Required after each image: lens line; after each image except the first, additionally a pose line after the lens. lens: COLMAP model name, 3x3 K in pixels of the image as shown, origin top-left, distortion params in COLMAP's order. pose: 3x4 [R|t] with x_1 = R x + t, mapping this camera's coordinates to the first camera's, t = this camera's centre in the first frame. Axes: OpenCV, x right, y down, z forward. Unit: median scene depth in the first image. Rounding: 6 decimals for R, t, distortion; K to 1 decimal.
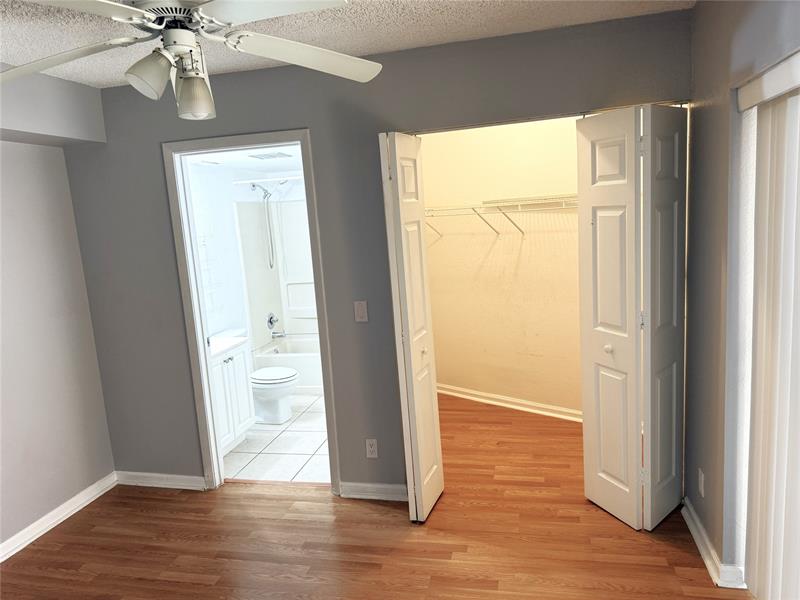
lens RADIAL K [[563.4, 0, 401.5], [0, 563.4, 299.6], [0, 0, 1]] dist [0.020487, -0.003140]
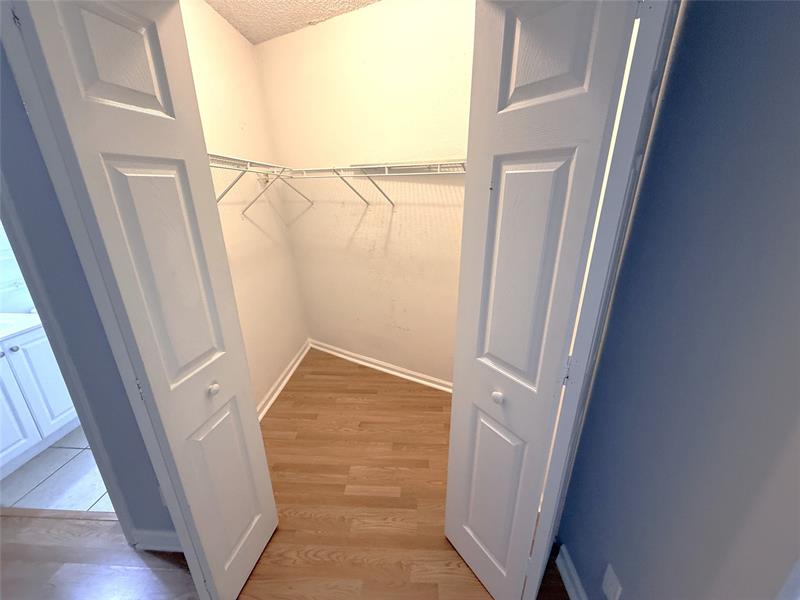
lens RADIAL K [[318.2, 0, 398.8], [0, 318.2, 300.0], [0, 0, 1]] dist [0.003234, 0.000235]
pose [[0.982708, 0.004091, 0.185118, 0.147341], [-0.035051, 0.985791, 0.164282, -0.057810], [-0.181815, -0.167929, 0.968888, 0.536100]]
